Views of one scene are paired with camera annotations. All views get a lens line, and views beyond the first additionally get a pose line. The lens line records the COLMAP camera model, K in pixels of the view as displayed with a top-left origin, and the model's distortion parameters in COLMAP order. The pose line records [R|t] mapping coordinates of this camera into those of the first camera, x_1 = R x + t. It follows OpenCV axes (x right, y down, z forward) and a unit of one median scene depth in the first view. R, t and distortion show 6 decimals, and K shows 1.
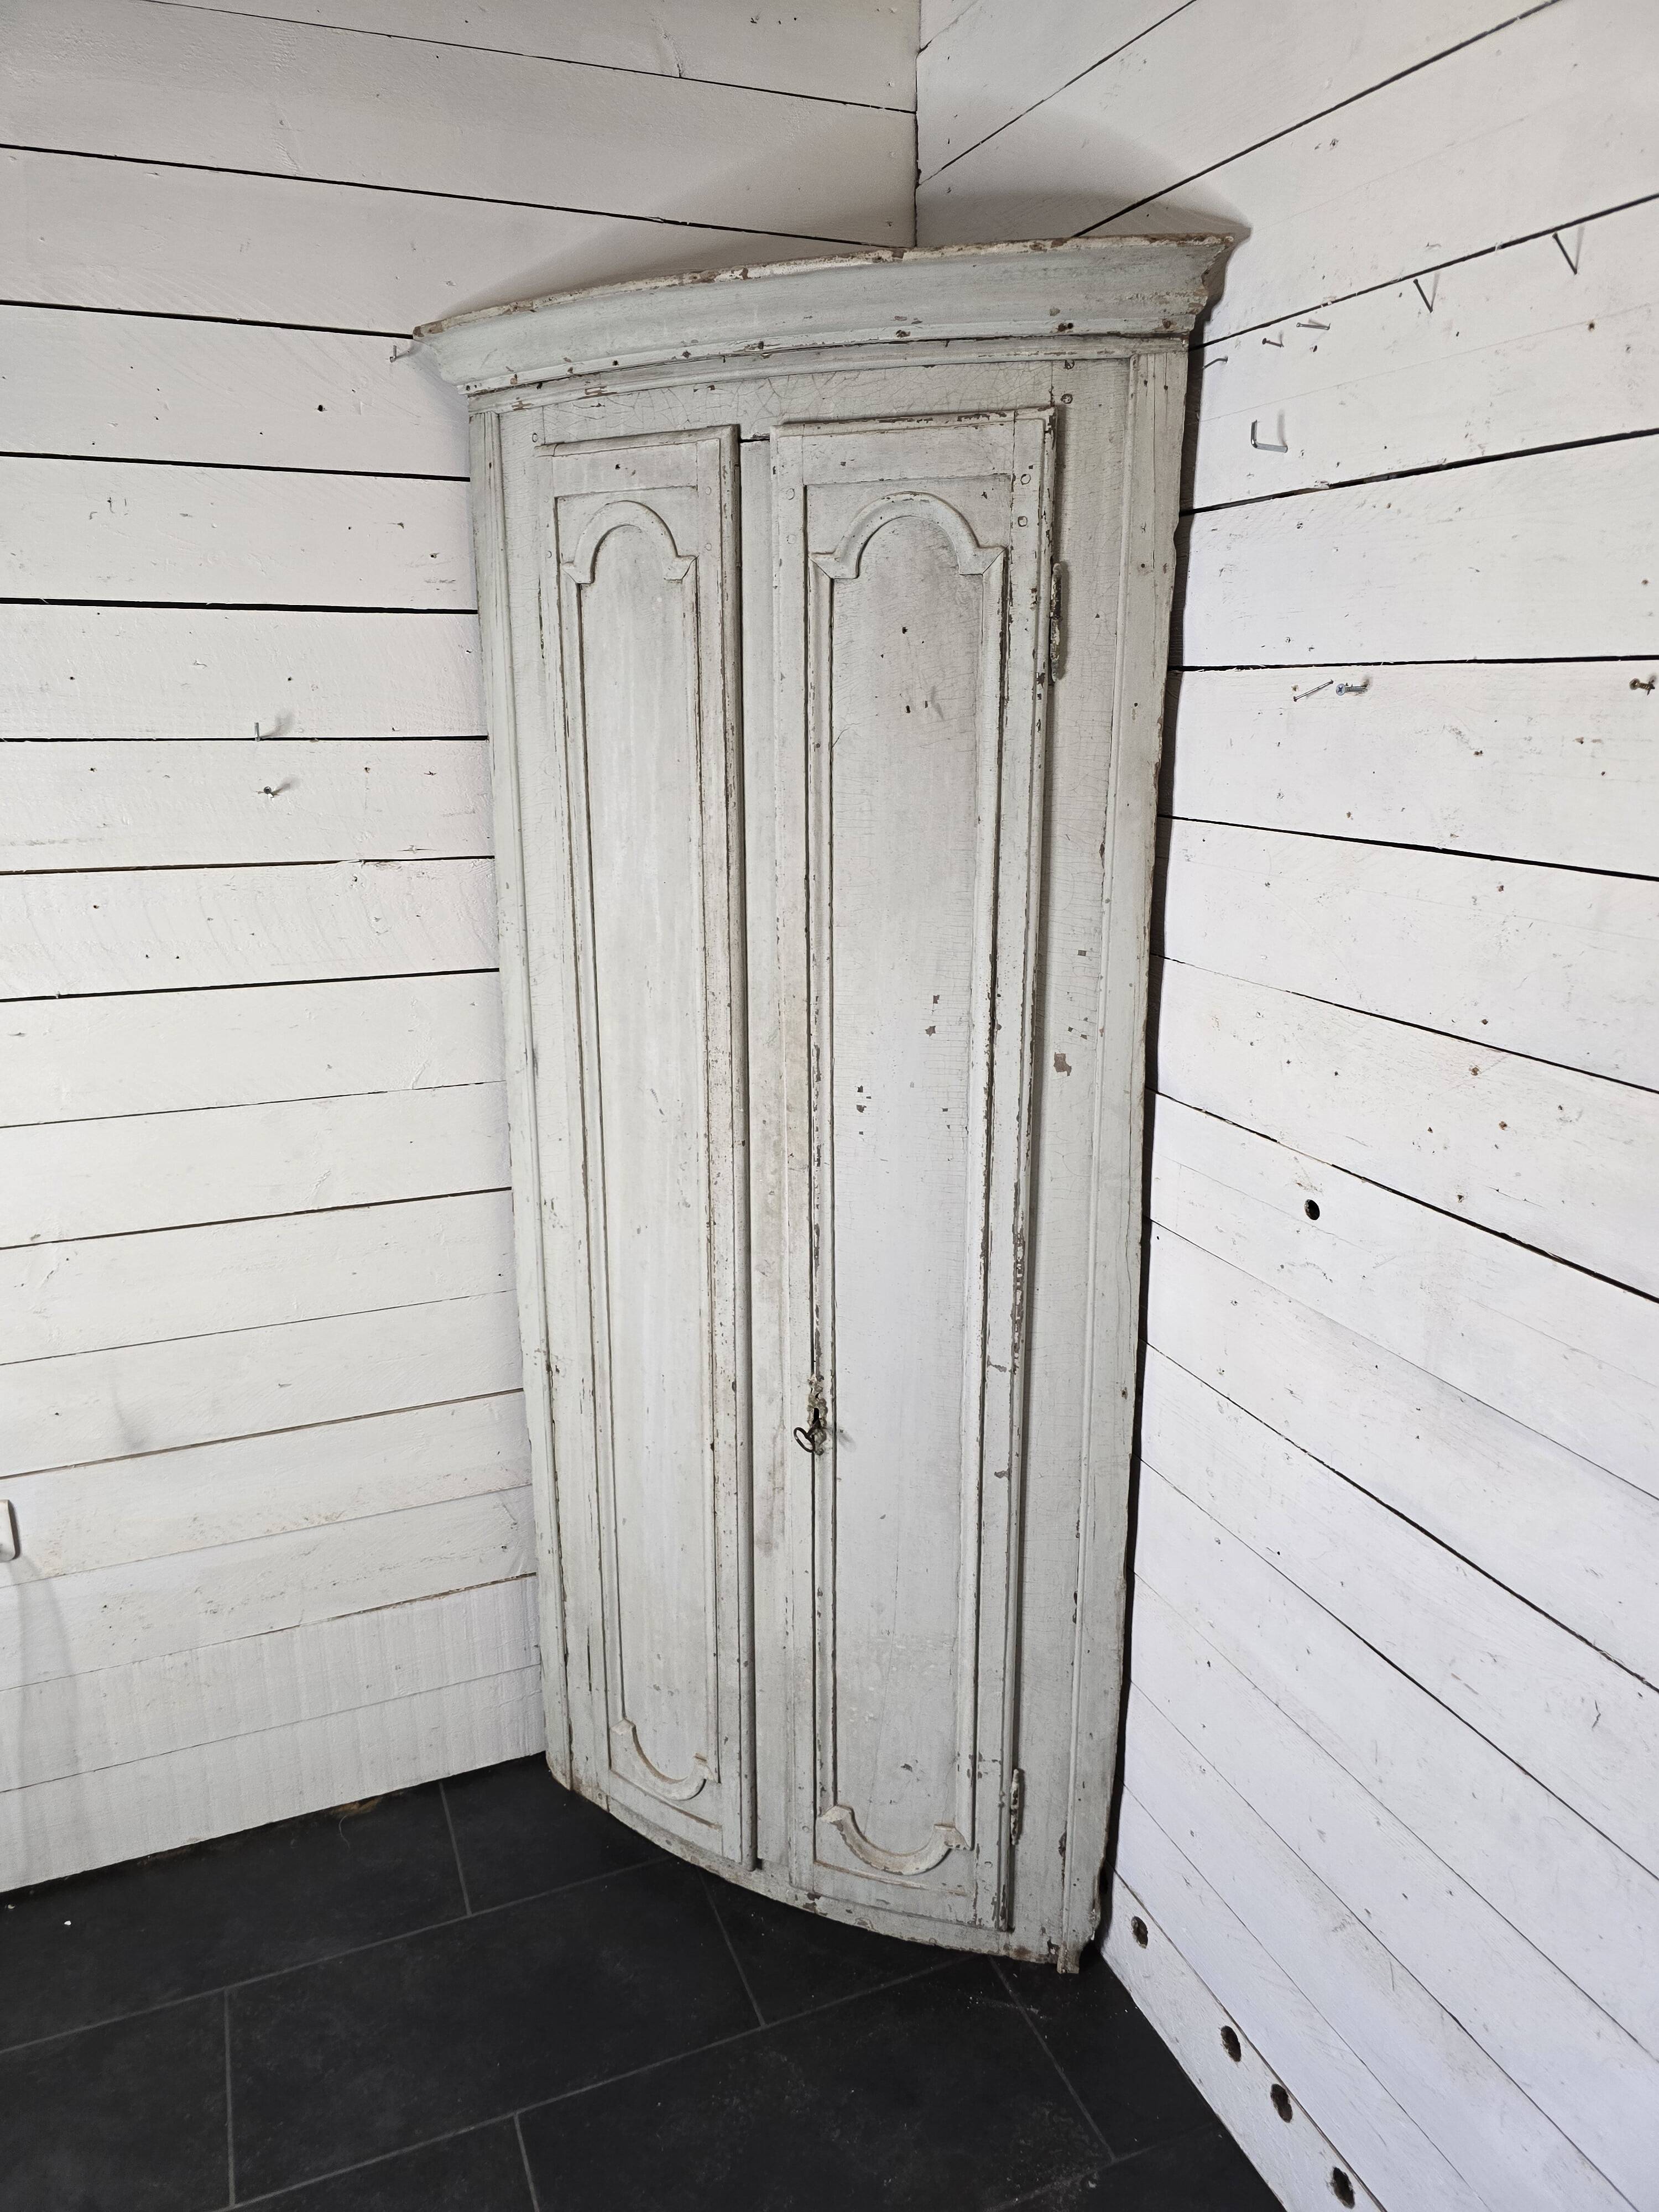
lens RADIAL K [[1519.3, 0, 799.8], [0, 1519.3, 1095.9], [0, 0, 1]] dist [0.079547, -0.090893]
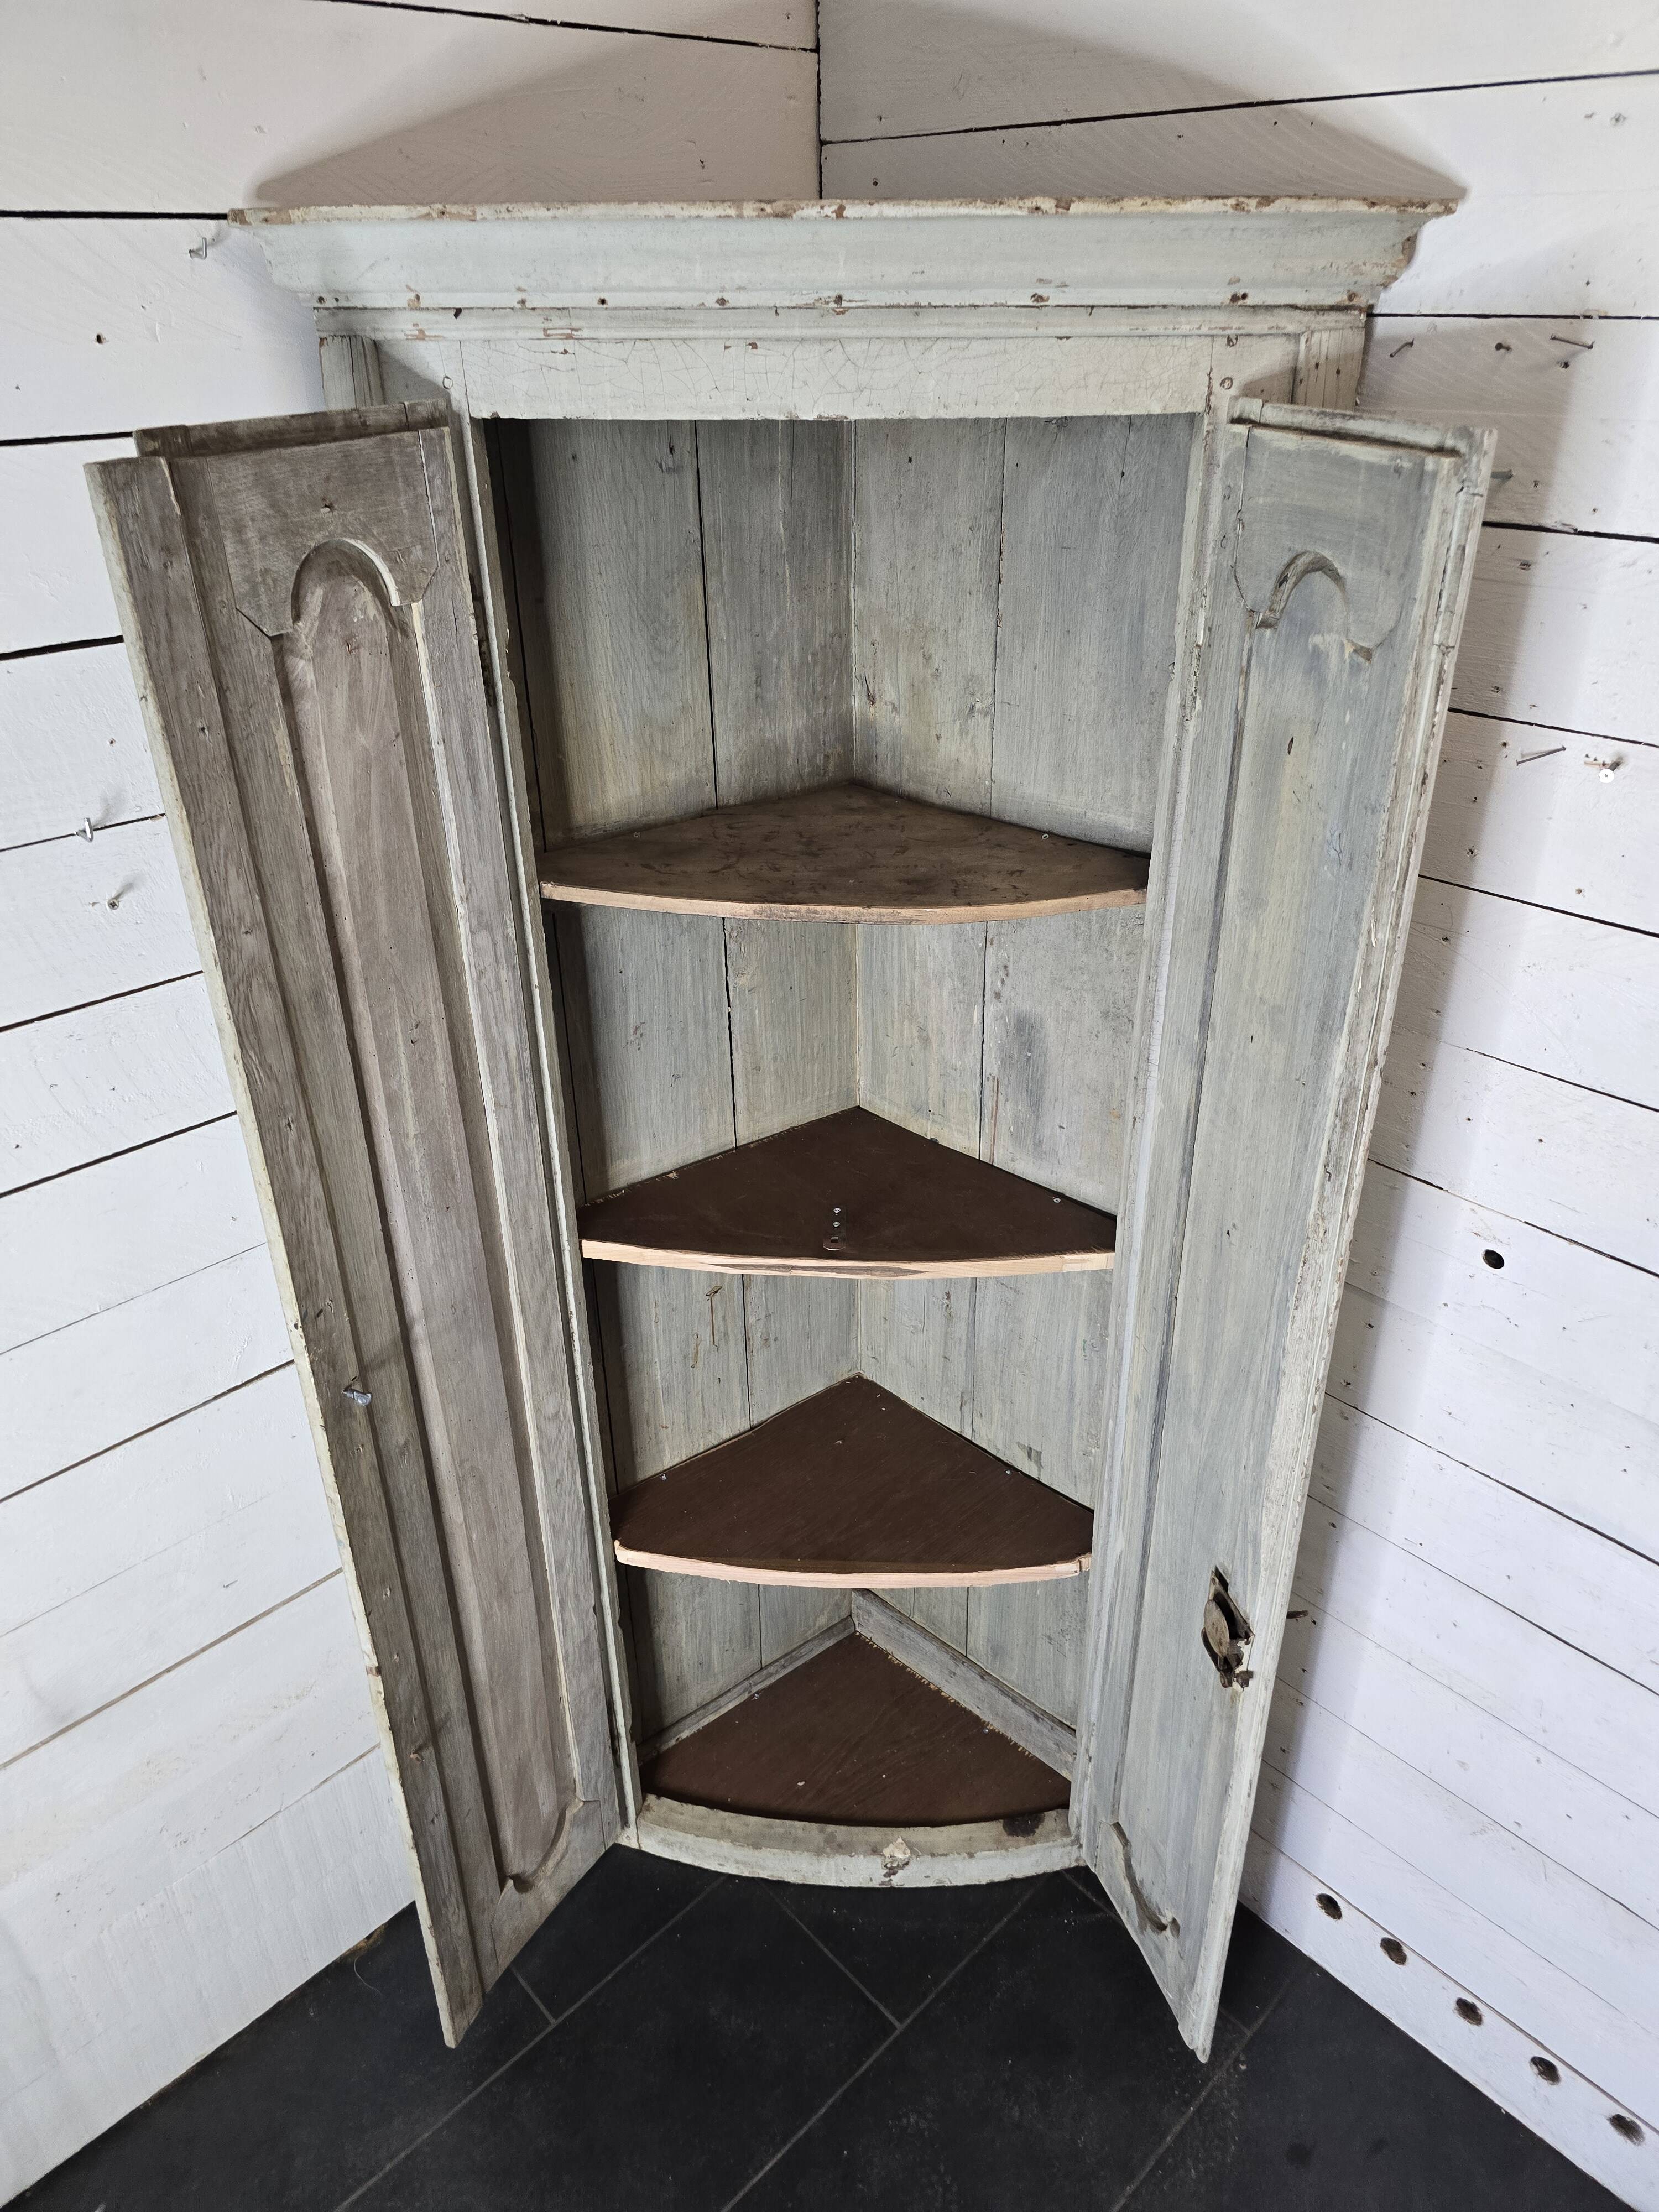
lens RADIAL K [[1513.6, 0, 835.9], [0, 1513.6, 1087.3], [0, 0, 1]] dist [0.072111, -0.077437]
pose [[0.922975, -0.190431, 0.334444, -0.308511], [0.110170, 0.963371, 0.244499, -0.269582], [-0.368754, -0.188821, 0.910147, 0.227778]]
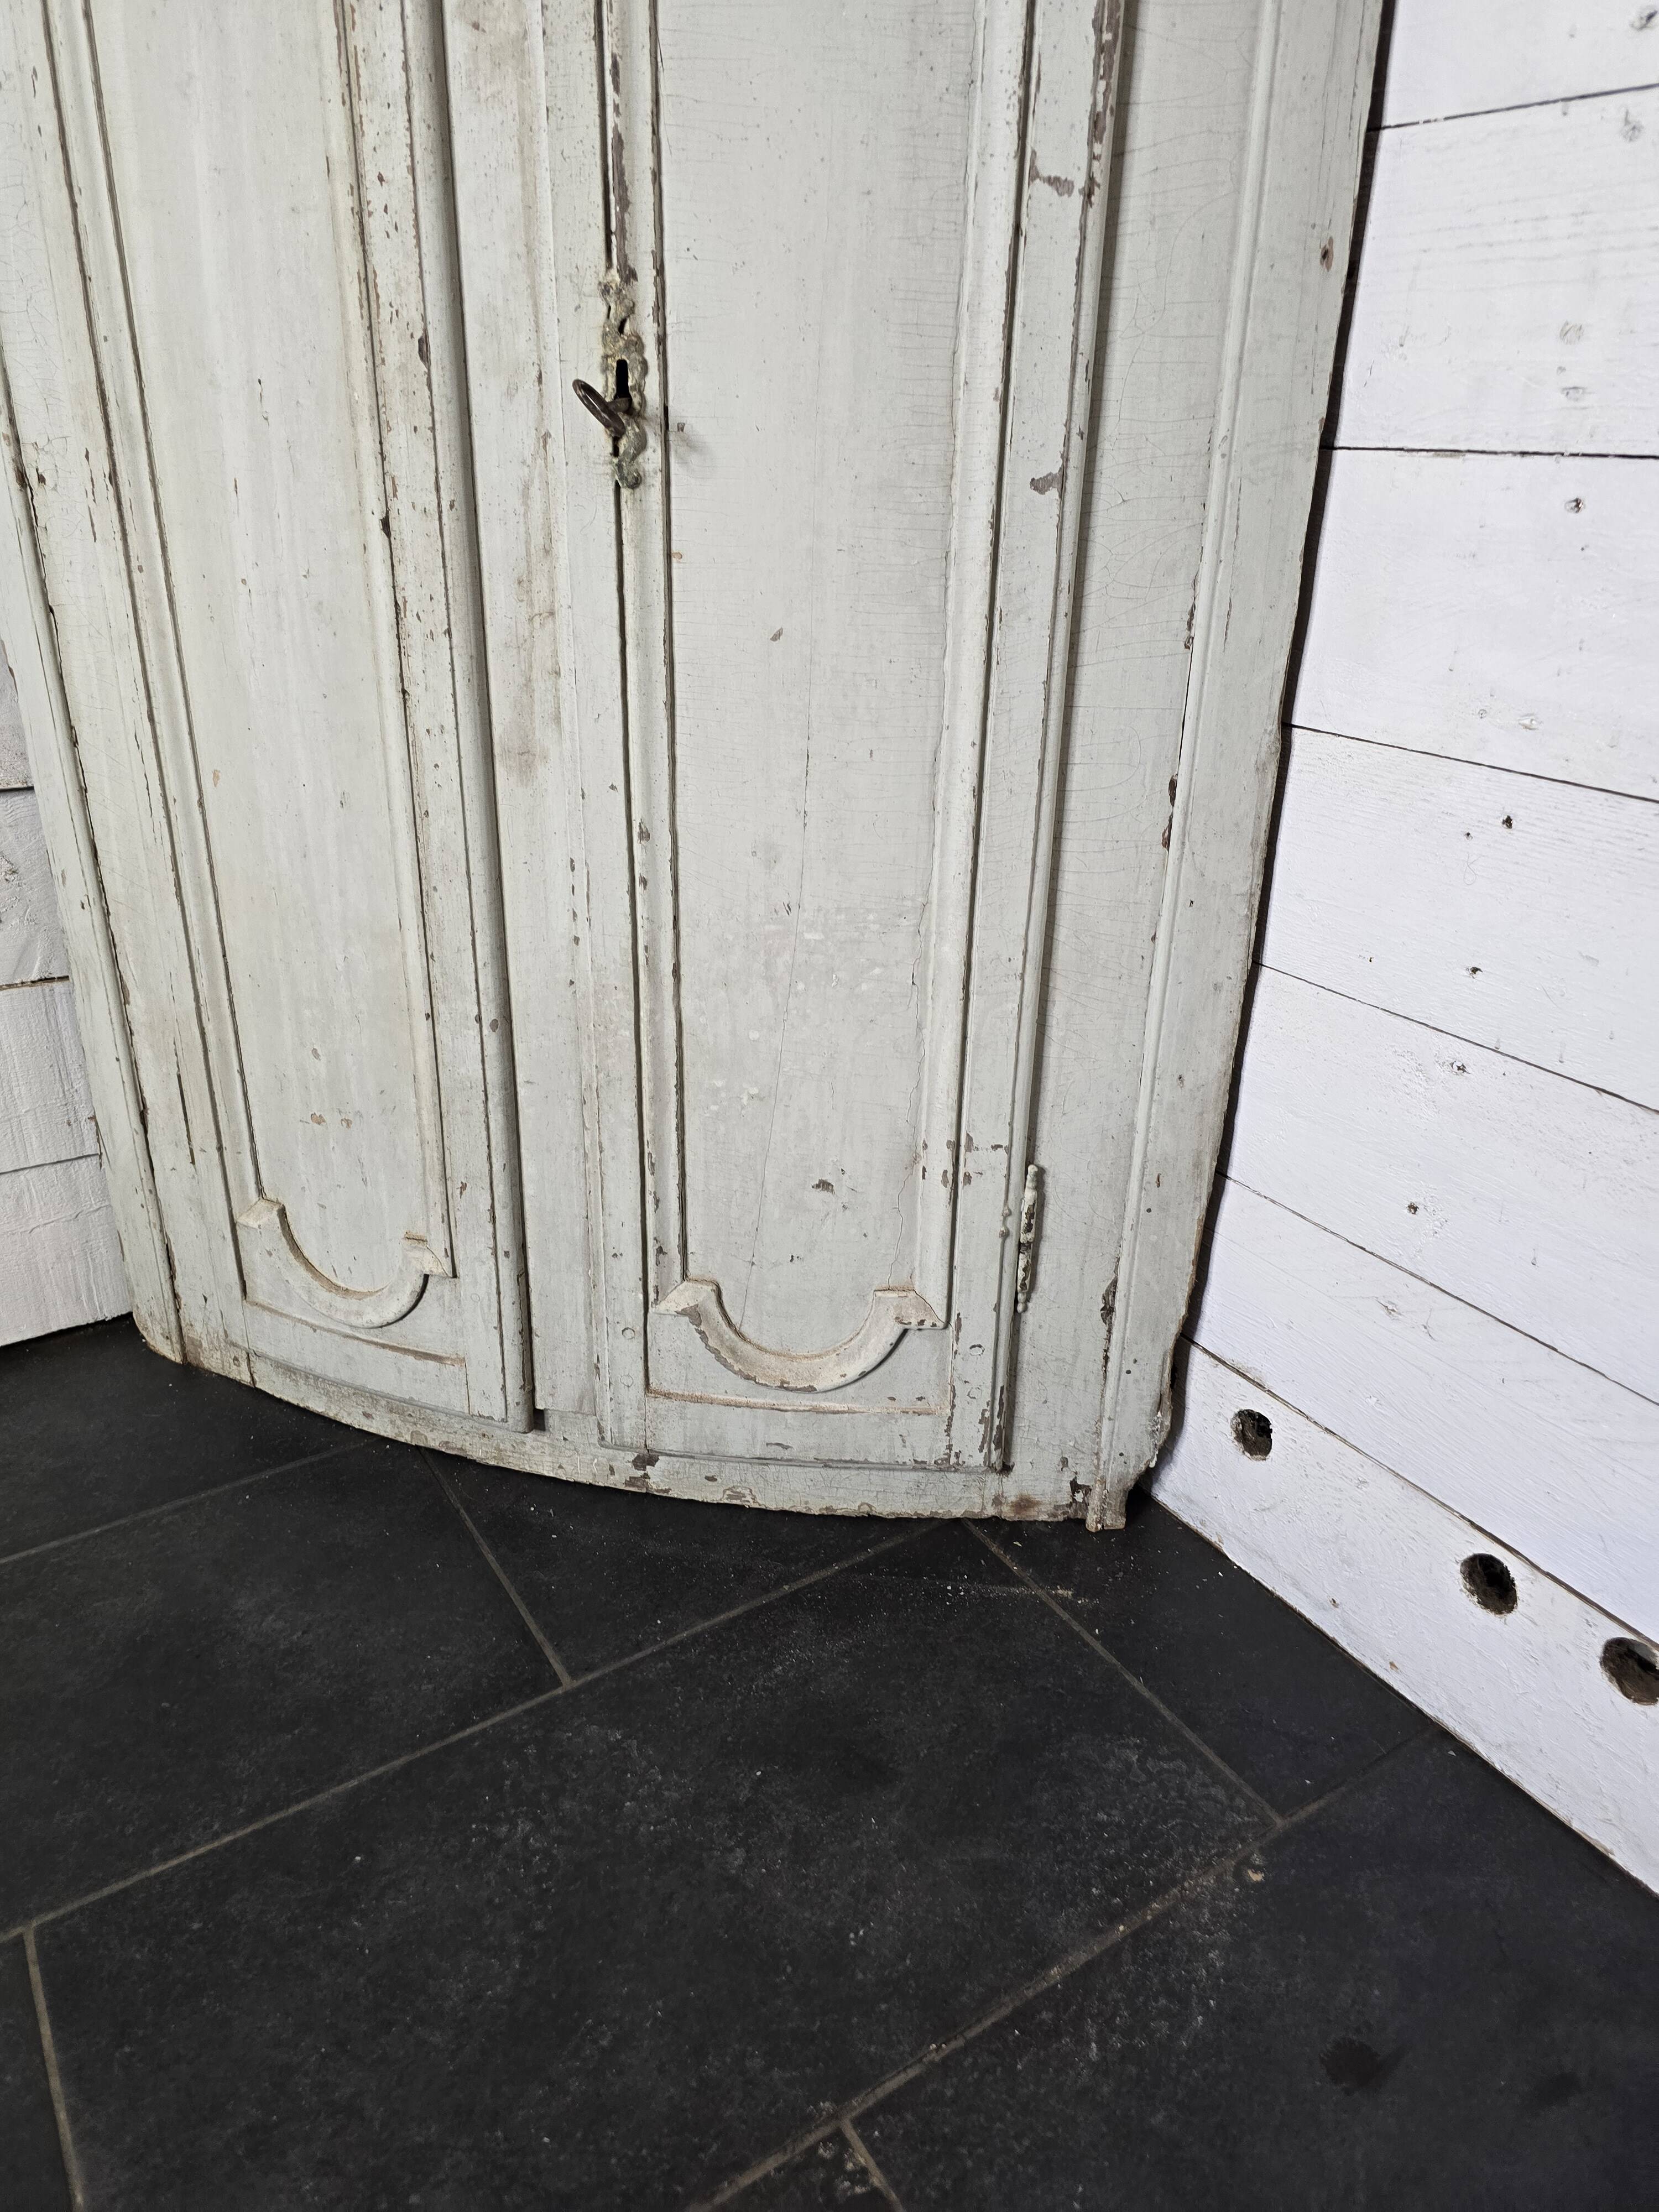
lens RADIAL K [[1514.7, 0, 826.5], [0, 1514.7, 1086.0], [0, 0, 1]] dist [0.074443, -0.079615]
pose [[0.979792, -0.055126, 0.192275, -0.028593], [0.027350, 0.989166, 0.144228, 0.364708], [-0.198143, -0.136055, 0.970685, 0.562844]]
